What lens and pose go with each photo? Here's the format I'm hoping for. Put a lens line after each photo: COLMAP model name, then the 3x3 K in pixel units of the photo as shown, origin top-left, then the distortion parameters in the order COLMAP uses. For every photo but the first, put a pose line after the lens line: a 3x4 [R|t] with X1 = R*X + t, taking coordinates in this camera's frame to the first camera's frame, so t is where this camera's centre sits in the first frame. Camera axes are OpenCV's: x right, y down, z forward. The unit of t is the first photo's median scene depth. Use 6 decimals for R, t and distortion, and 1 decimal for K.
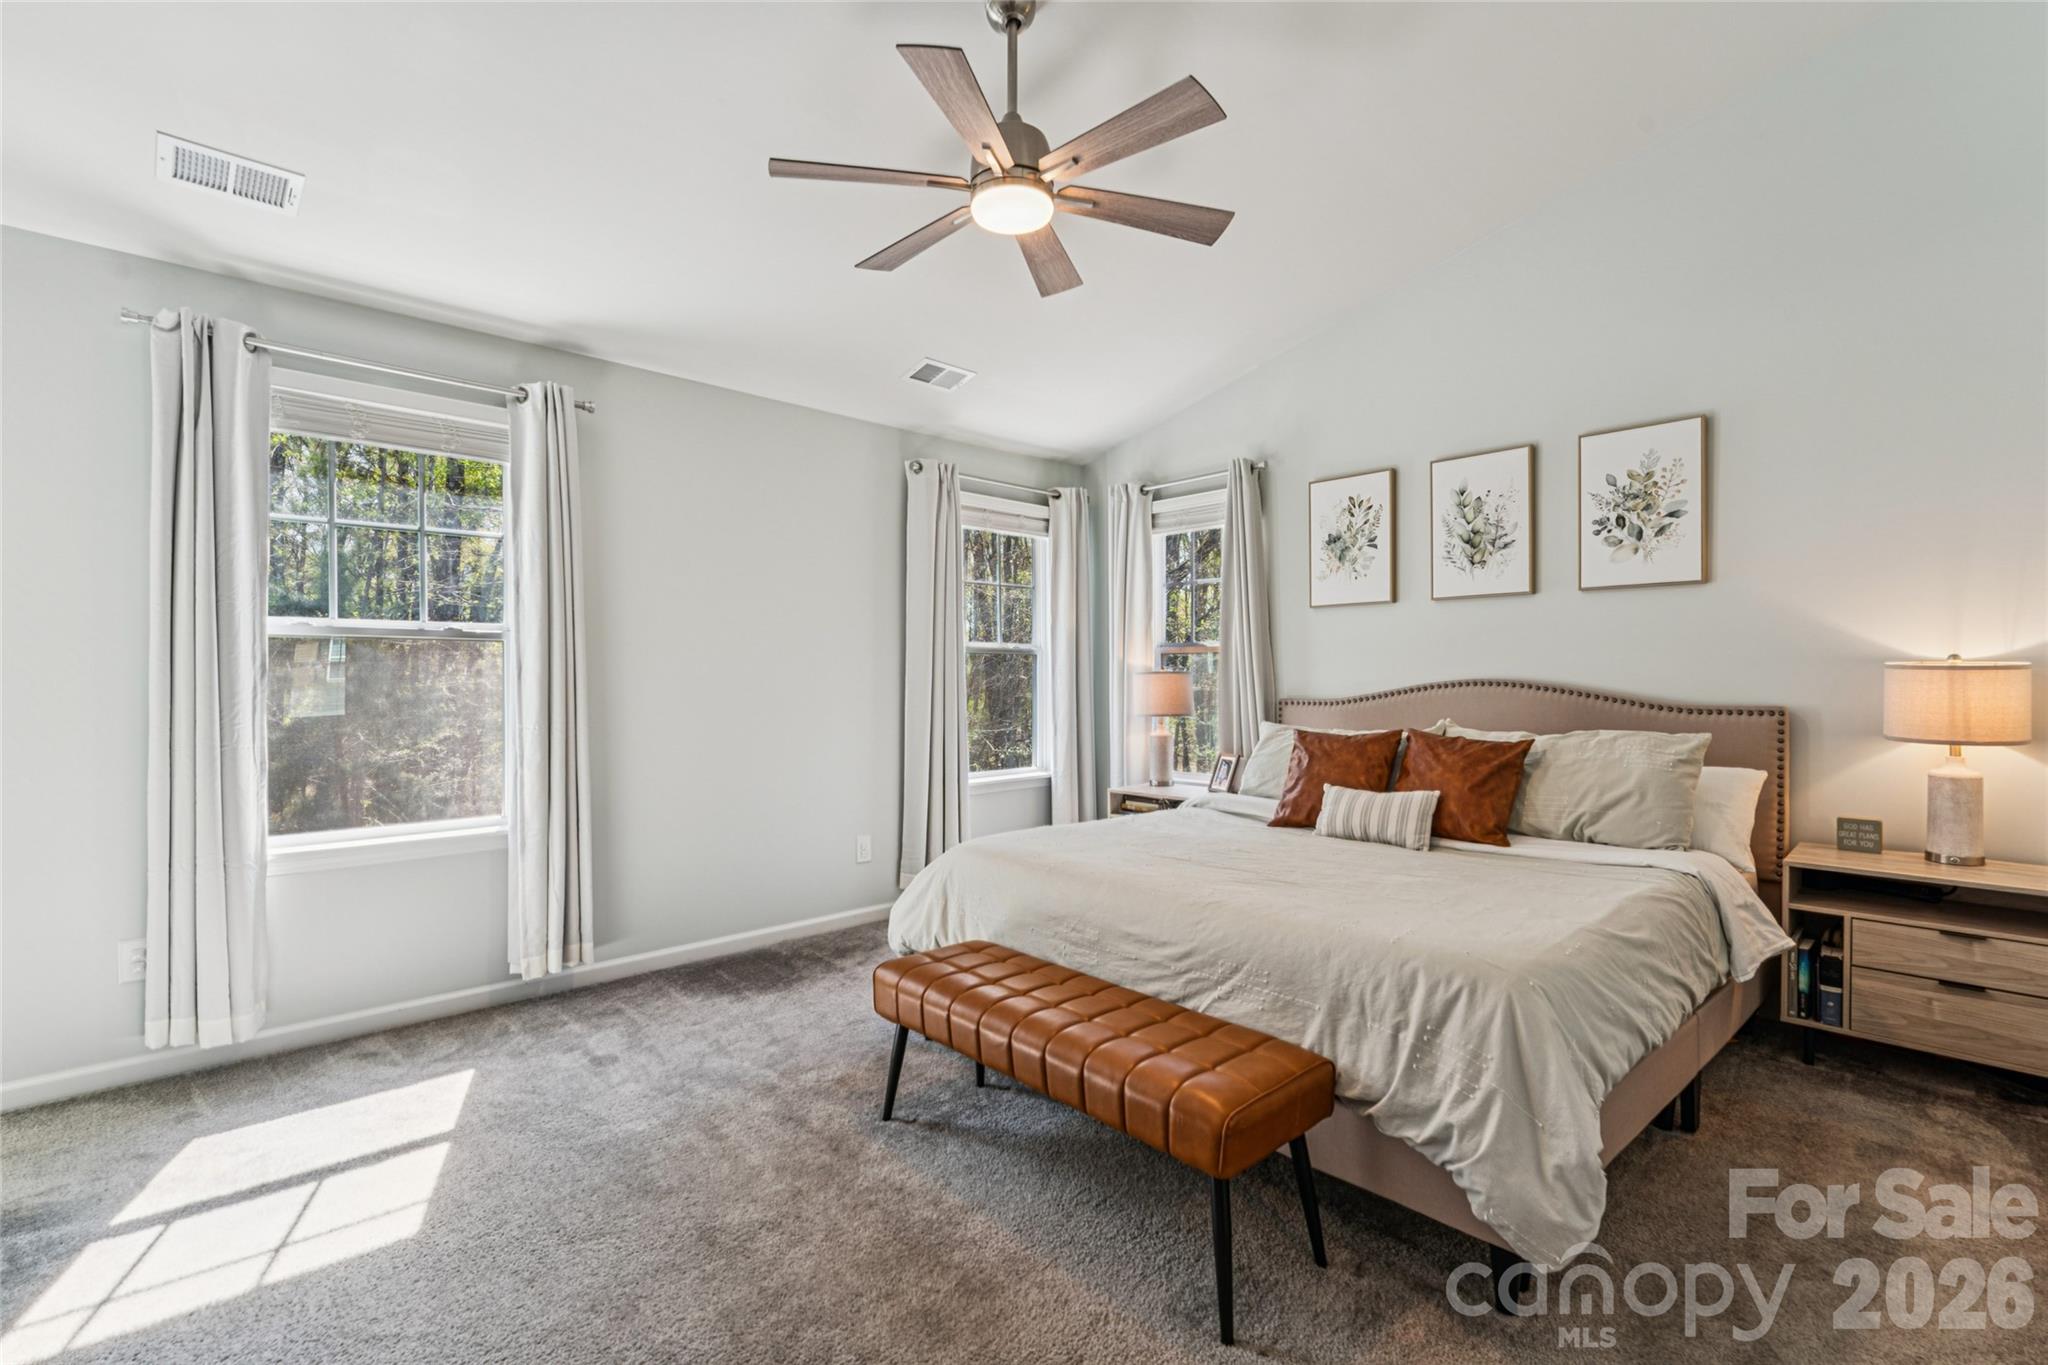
lens RADIAL K [[923.5, 0, 1025.1], [0, 923.5, 682.7], [0, 0, 1]] dist [0.001368, -0.000801]
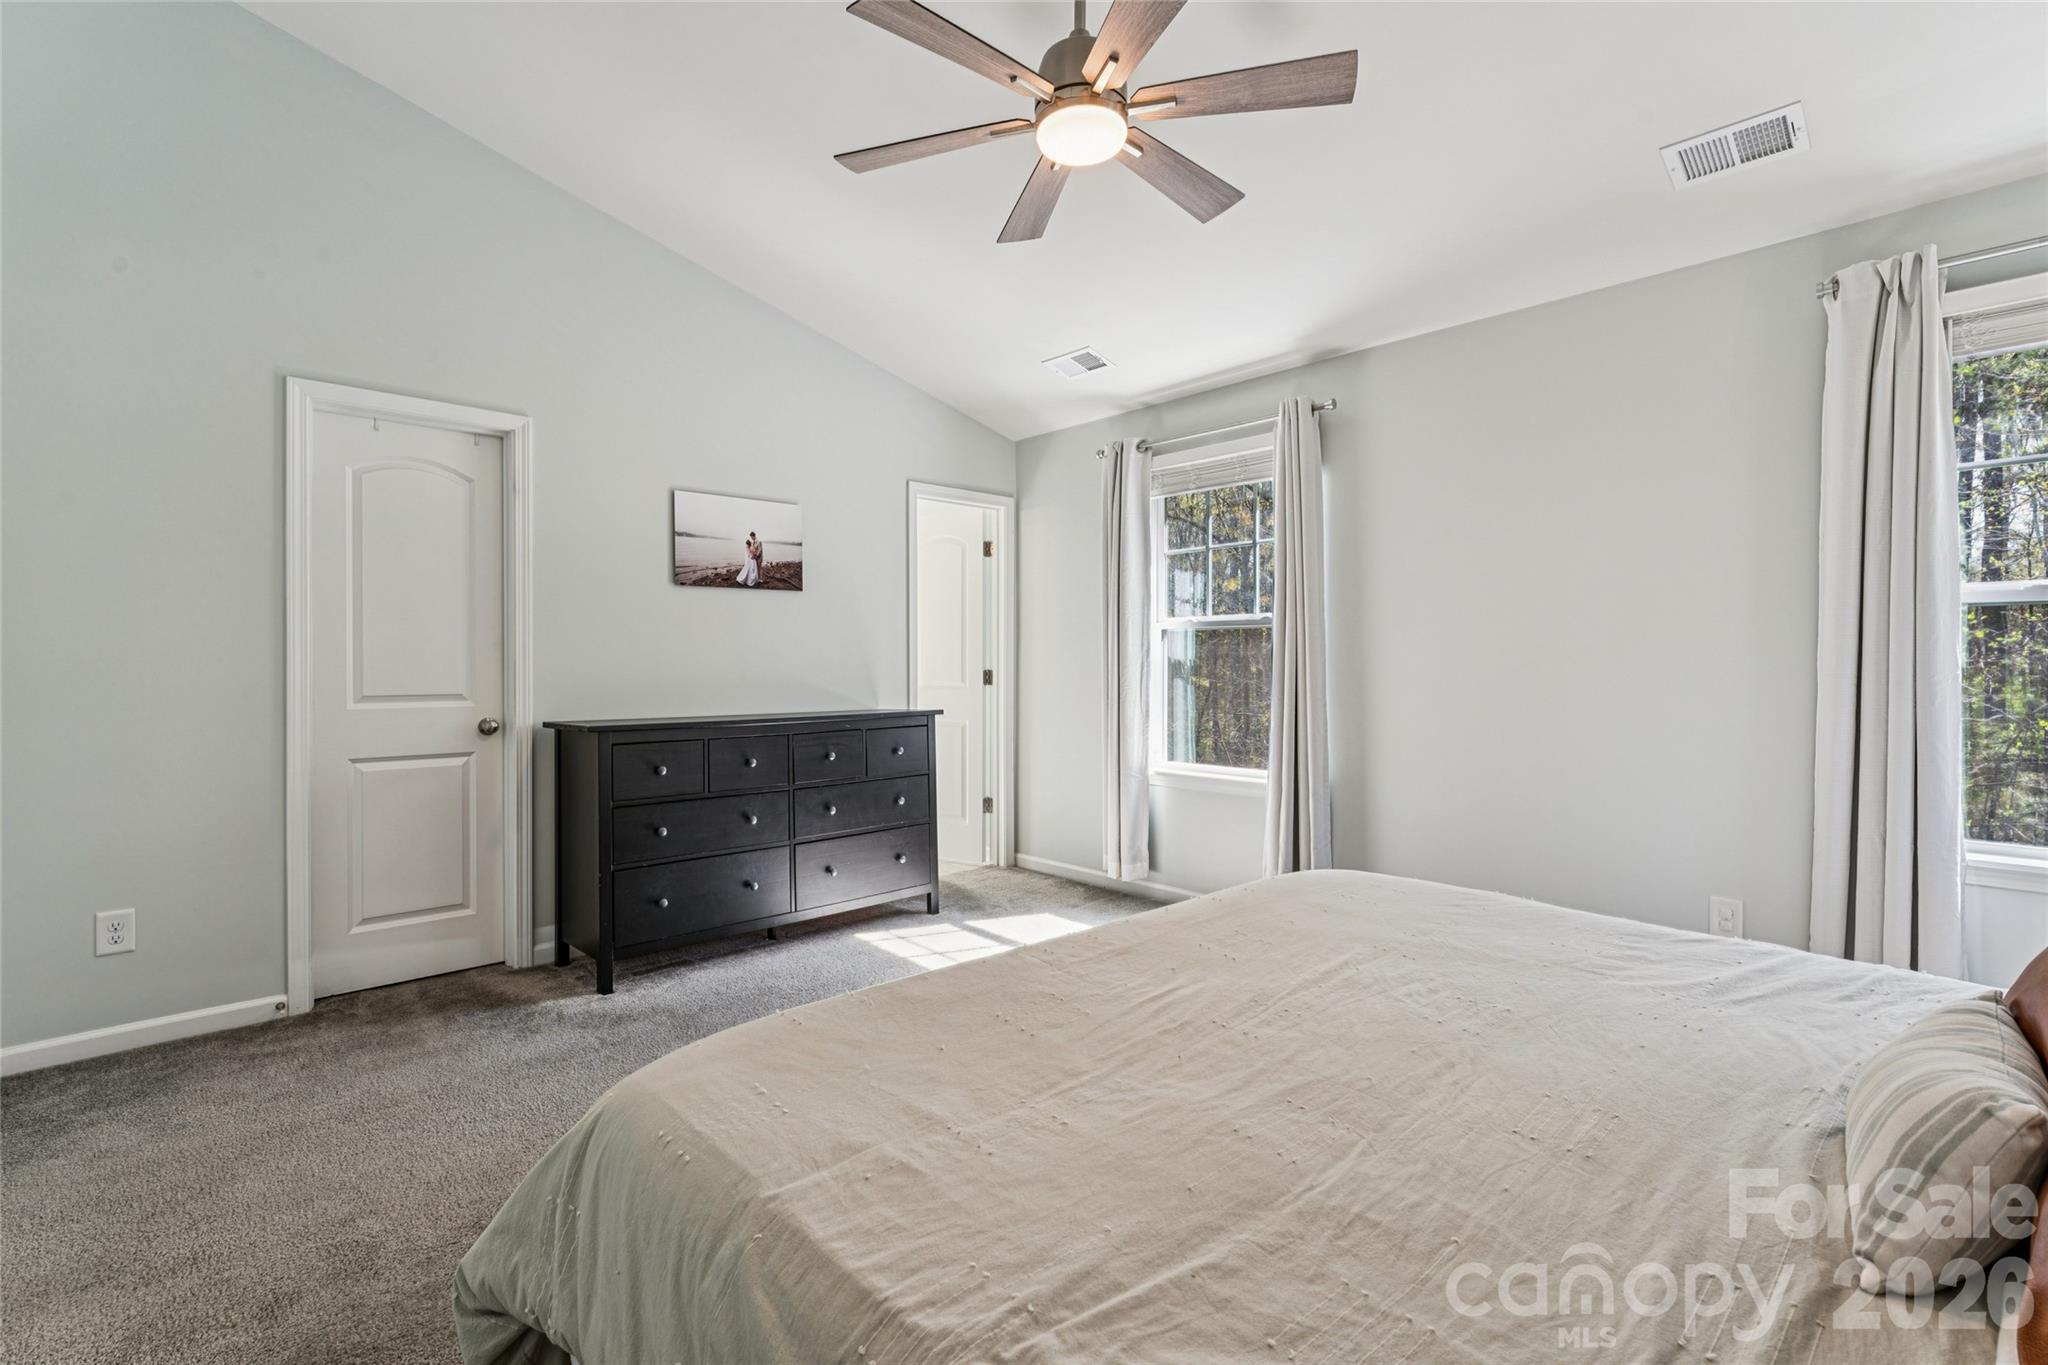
lens RADIAL K [[923.5, 0, 1025.0], [0, 923.5, 664.7], [0, 0, 1]] dist [0.001368, -0.000801]
pose [[-0.006530, 0.008444, -0.999943, 0.605162], [-0.000841, 0.999964, 0.008450, -0.004683], [0.999978, 0.000896, -0.006523, 0.647139]]
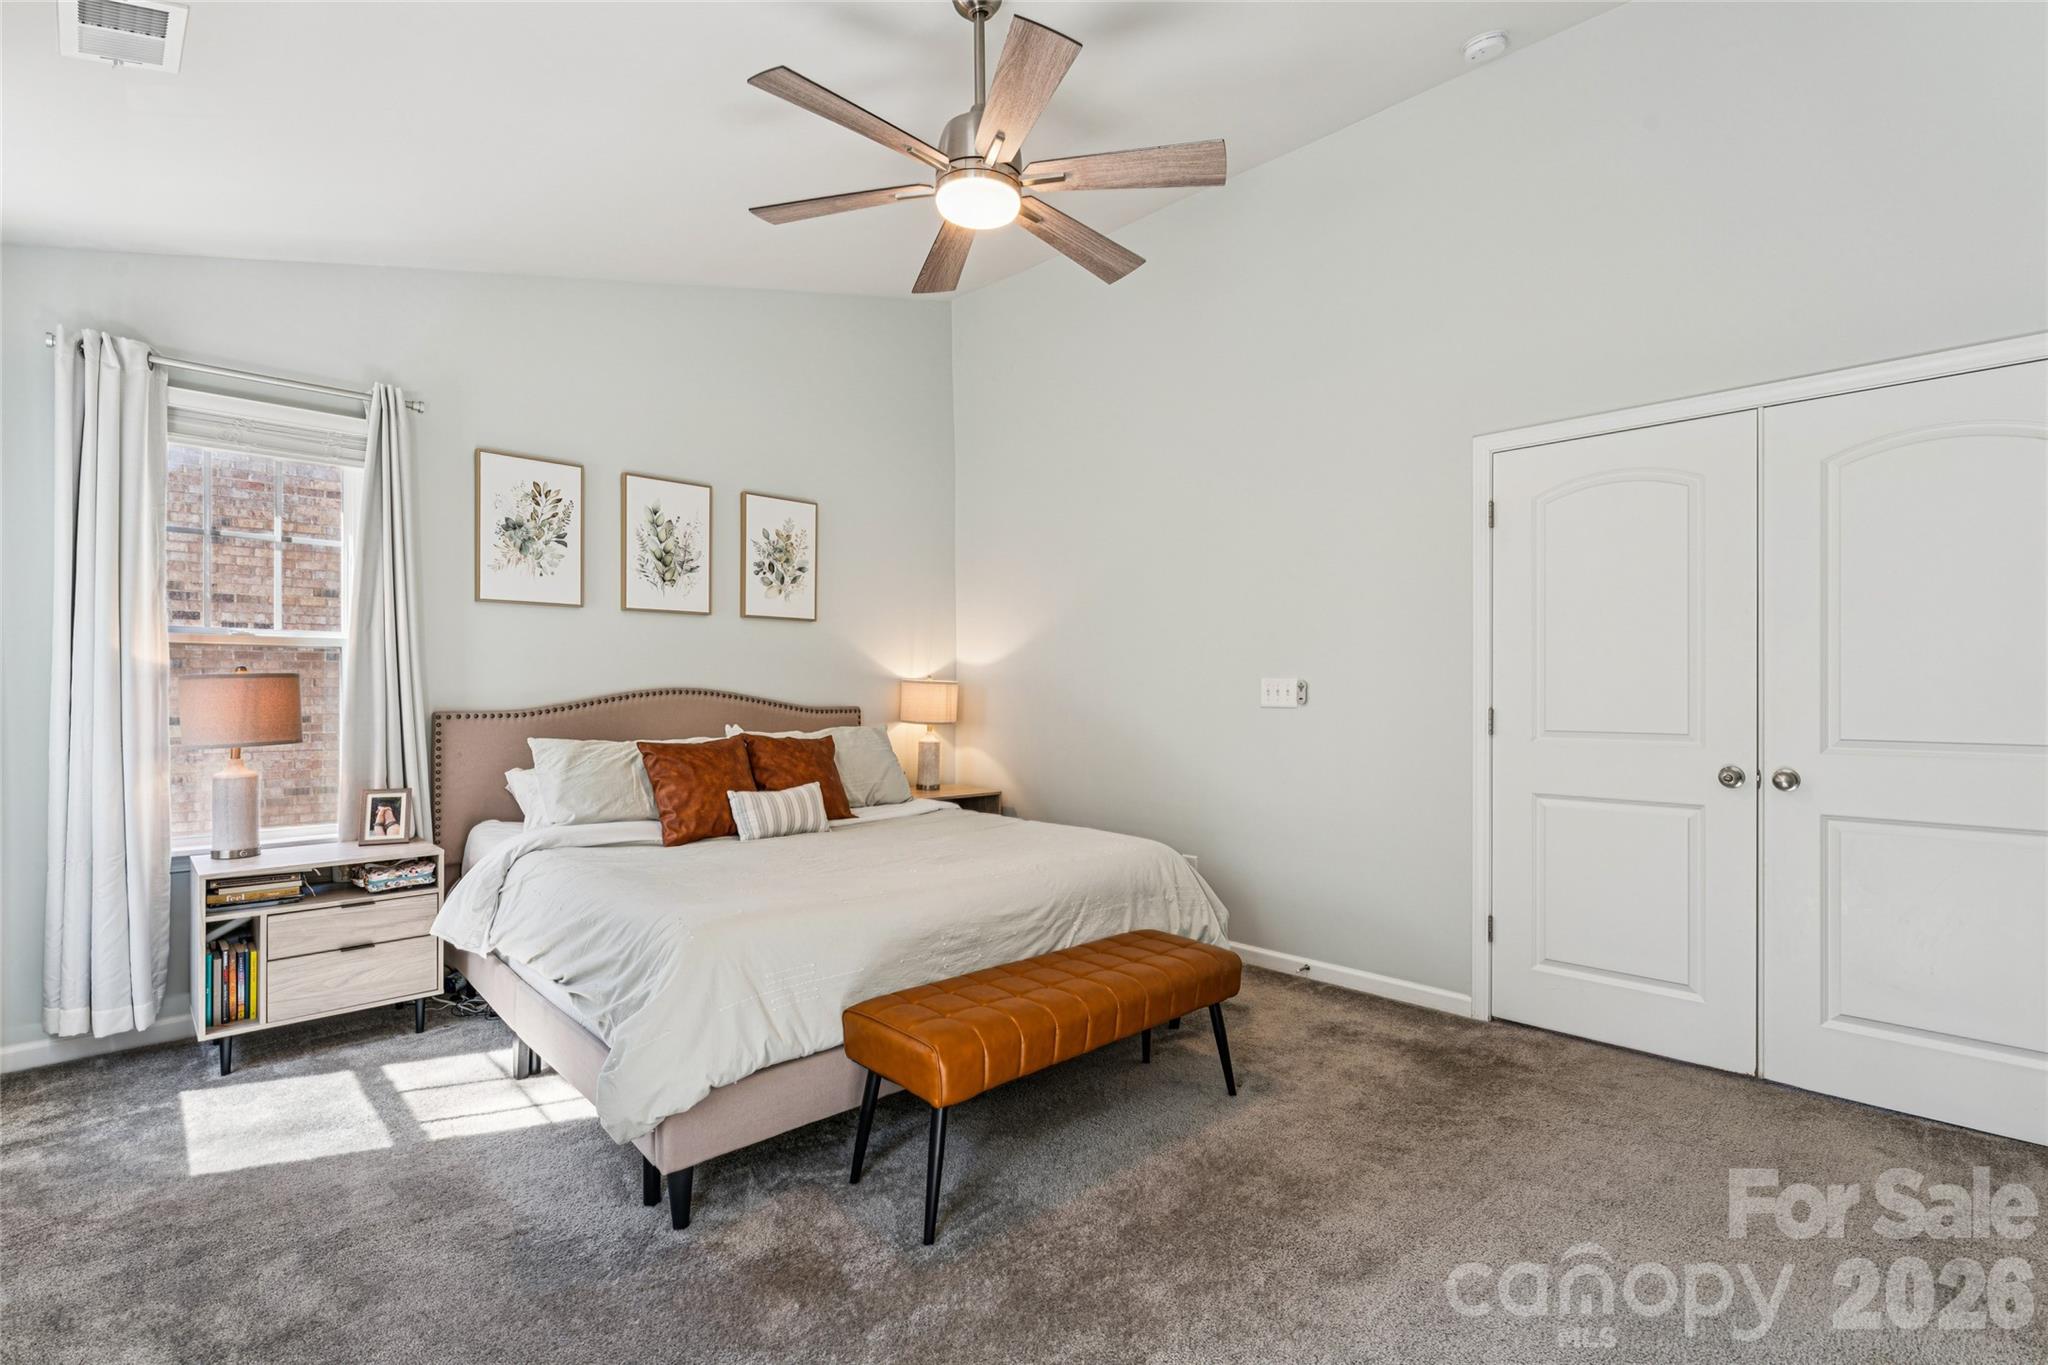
lens RADIAL K [[923.5, 0, 1035.9], [0, 923.5, 700.8], [0, 0, 1]] dist [0.001368, -0.000801]
pose [[-0.012423, -0.013021, 0.999838, -0.668239], [-0.002334, 0.999913, 0.012993, -0.004216], [-0.999920, -0.002172, -0.012453, 0.644897]]
